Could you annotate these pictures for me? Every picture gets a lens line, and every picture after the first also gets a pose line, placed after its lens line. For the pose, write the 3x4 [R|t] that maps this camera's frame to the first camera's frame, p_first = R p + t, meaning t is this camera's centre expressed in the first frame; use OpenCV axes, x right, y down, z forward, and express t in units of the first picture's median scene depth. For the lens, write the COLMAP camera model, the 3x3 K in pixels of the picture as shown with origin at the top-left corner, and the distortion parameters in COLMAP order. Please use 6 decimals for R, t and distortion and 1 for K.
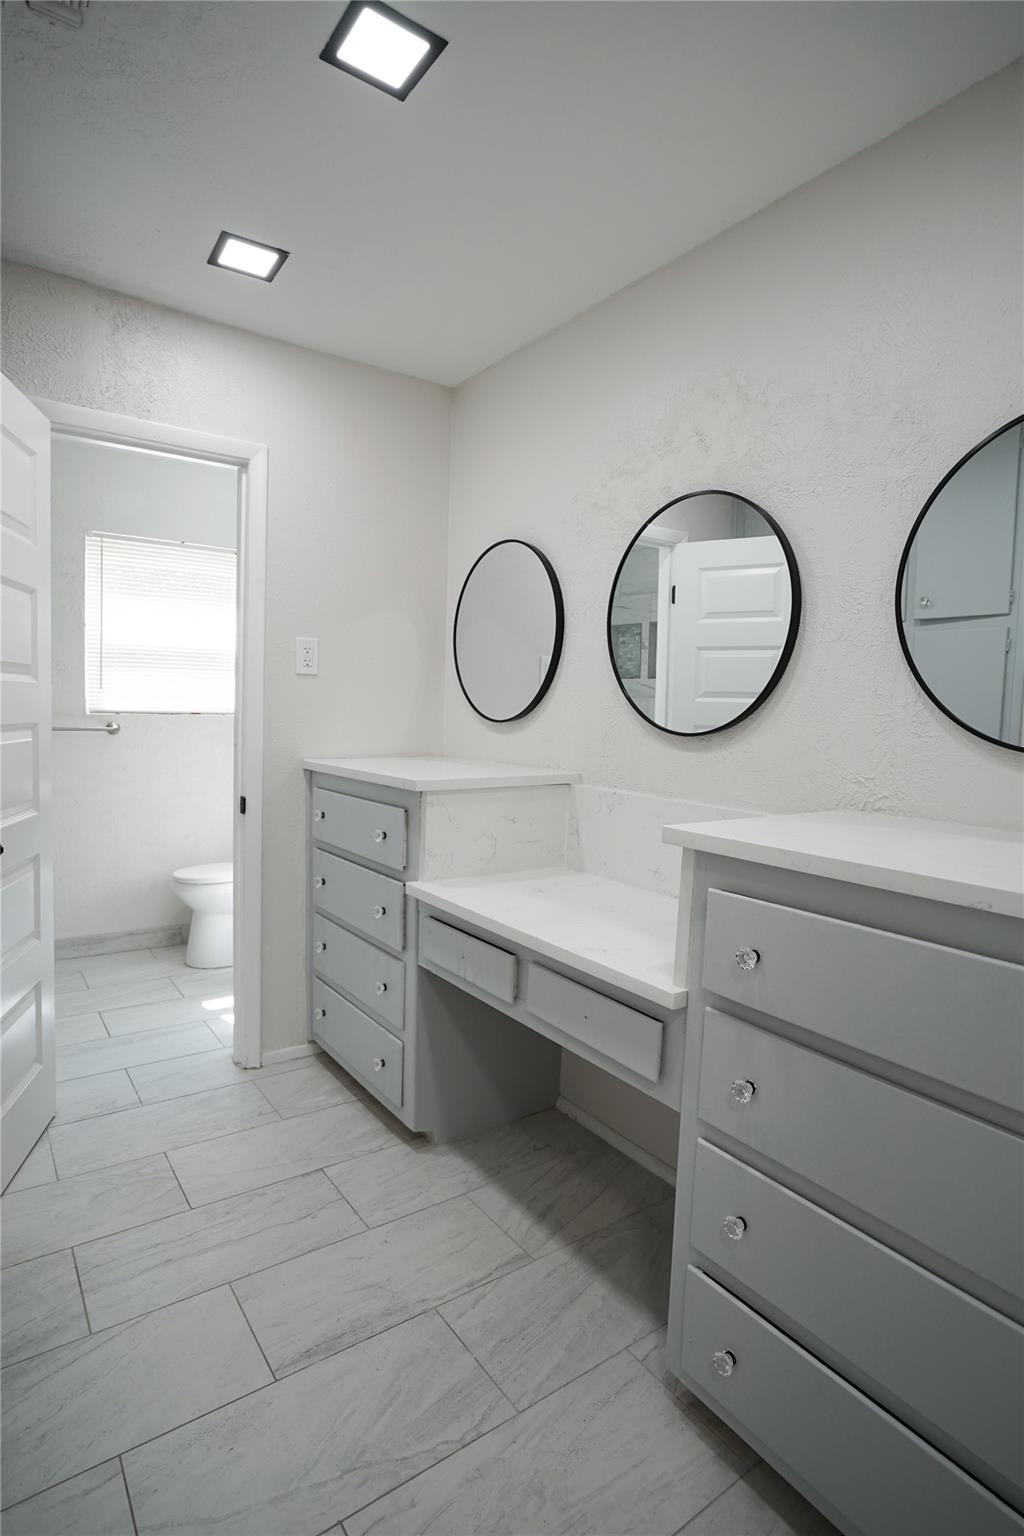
lens RADIAL K [[786.9, 0, 508.3], [0, 786.9, 771.1], [0, 0, 1]] dist [-0.001548, 0.000885]
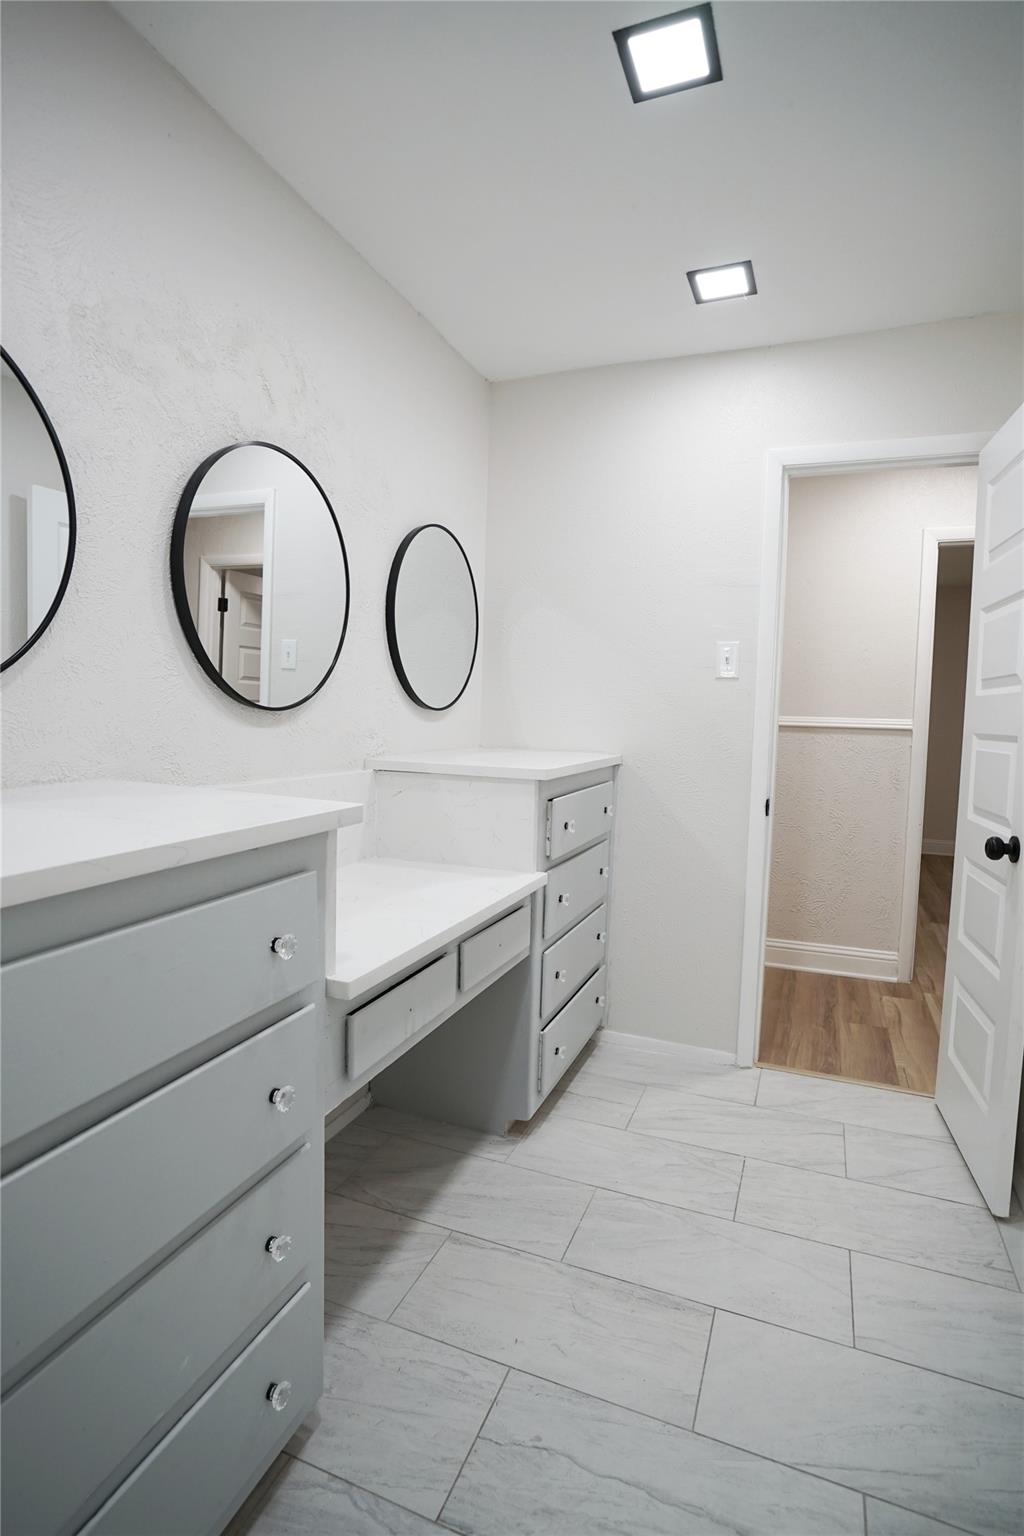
lens RADIAL K [[786.9, 0, 510.7], [0, 786.9, 761.3], [0, 0, 1]] dist [-0.001548, 0.000885]
pose [[-0.540113, -0.098805, 0.835772, -0.840342], [0.019941, 0.991303, 0.130078, -0.118461], [-0.841356, 0.086923, -0.533446, 1.500185]]
